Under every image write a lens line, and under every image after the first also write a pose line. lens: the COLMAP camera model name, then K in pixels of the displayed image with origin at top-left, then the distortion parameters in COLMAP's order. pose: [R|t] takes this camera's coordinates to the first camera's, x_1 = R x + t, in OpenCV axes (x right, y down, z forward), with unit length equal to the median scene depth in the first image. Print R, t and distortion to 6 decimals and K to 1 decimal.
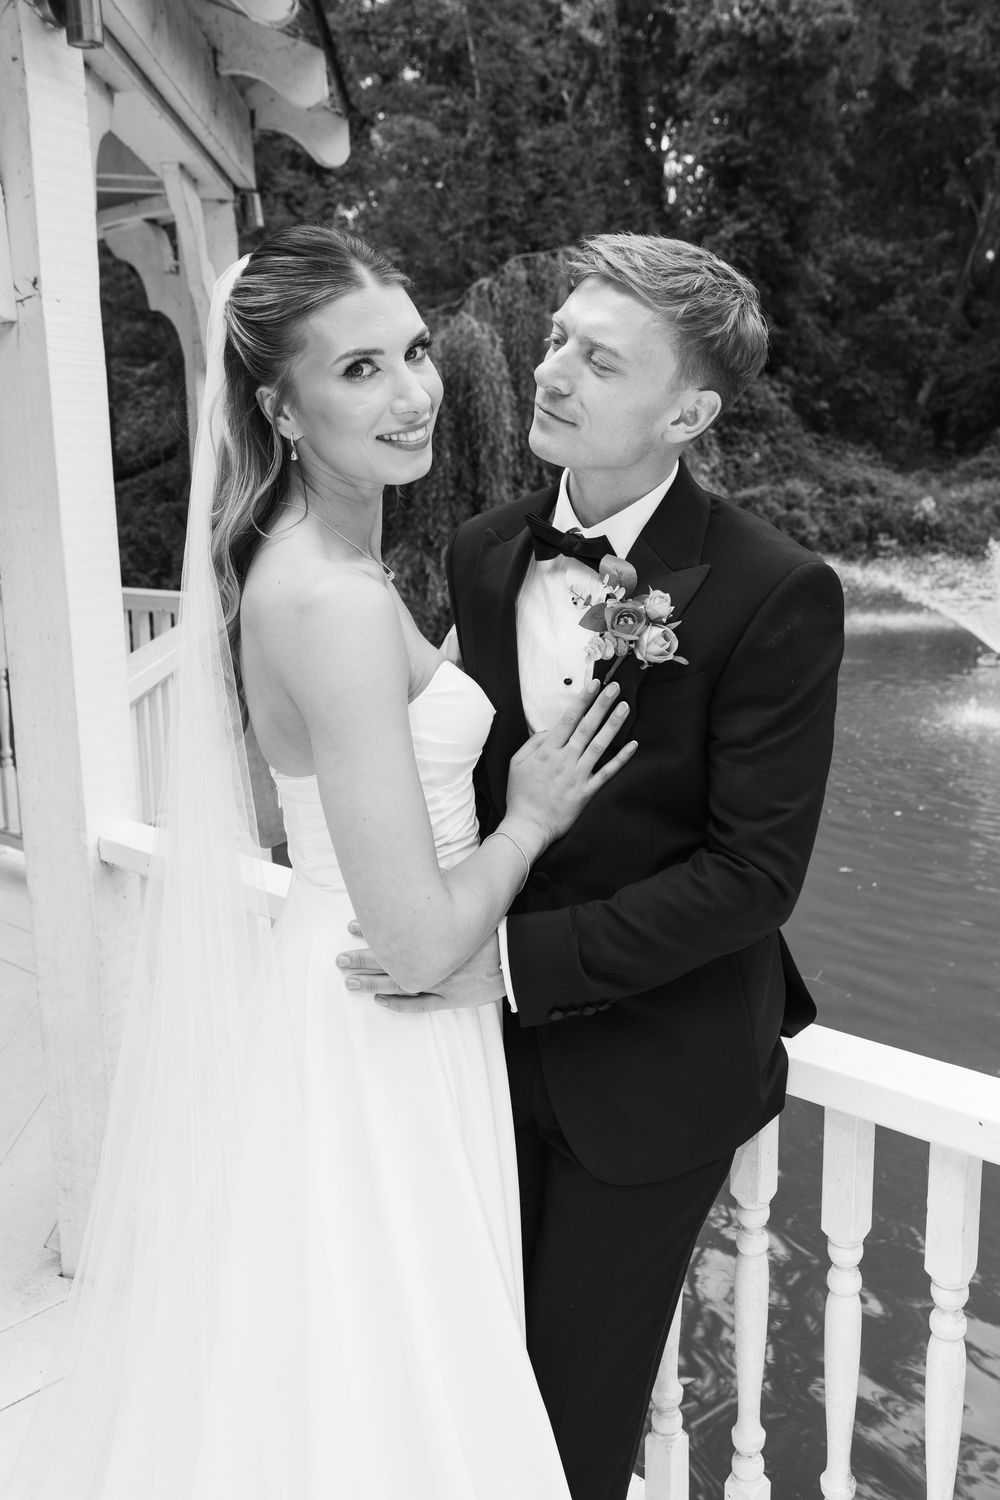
lens RADIAL K [[1531.9, 0, 500.0], [0, 1531.9, 750.0], [0, 0, 1]] dist [-0.068248, 0.116020]
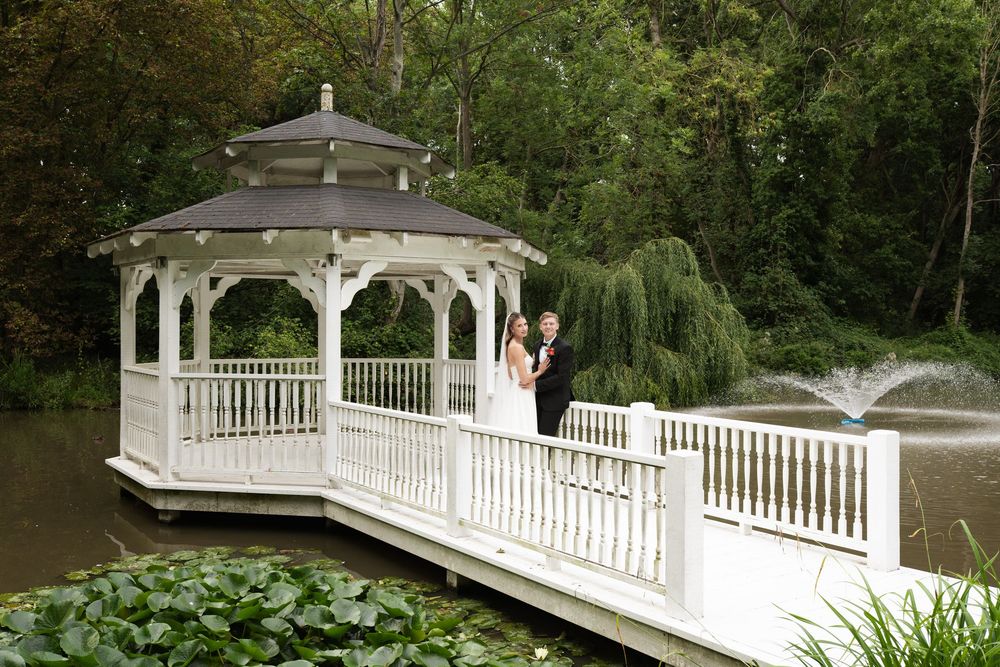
lens RADIAL K [[1021.3, 0, 474.5], [0, 1021.3, 335.4], [0, 0, 1]] dist [-0.068248, 0.116020]
pose [[0.974156, 0.027390, -0.224211, 0.059105], [-0.065742, 0.984029, -0.165423, 0.050713], [0.216099, 0.175888, 0.960398, -0.296061]]
